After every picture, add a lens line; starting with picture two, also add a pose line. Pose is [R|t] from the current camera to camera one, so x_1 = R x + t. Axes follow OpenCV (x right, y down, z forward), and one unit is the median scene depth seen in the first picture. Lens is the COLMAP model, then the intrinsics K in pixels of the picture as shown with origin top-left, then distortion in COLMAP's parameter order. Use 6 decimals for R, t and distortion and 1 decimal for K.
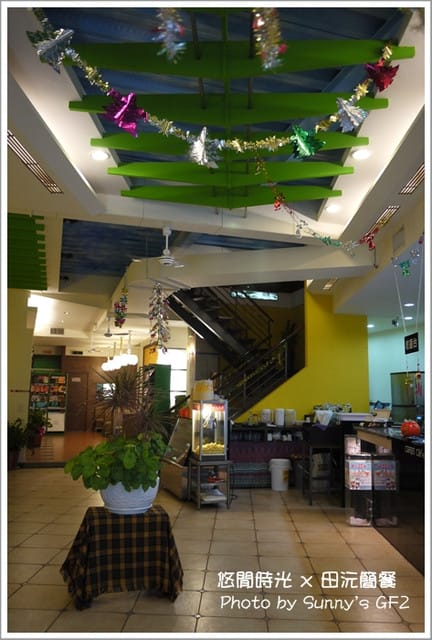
lens RADIAL K [[535.7, 0, 216.0], [0, 535.7, 320.0], [0, 0, 1]] dist [0.003186, 0.000539]
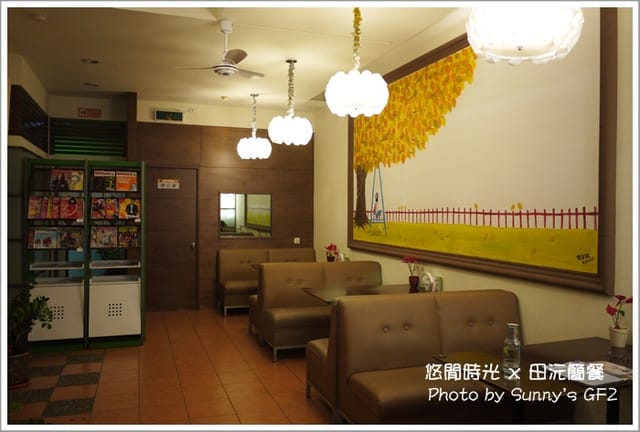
lens RADIAL K [[523.9, 0, 320.0], [0, 523.9, 216.0], [0, 0, 1]] dist [-0.026686, -0.000003]
pose [[0.999325, -0.008657, 0.035704, -0.166369], [0.003161, 0.988500, 0.151190, 0.078198], [-0.036602, -0.150975, 0.987860, 0.623563]]
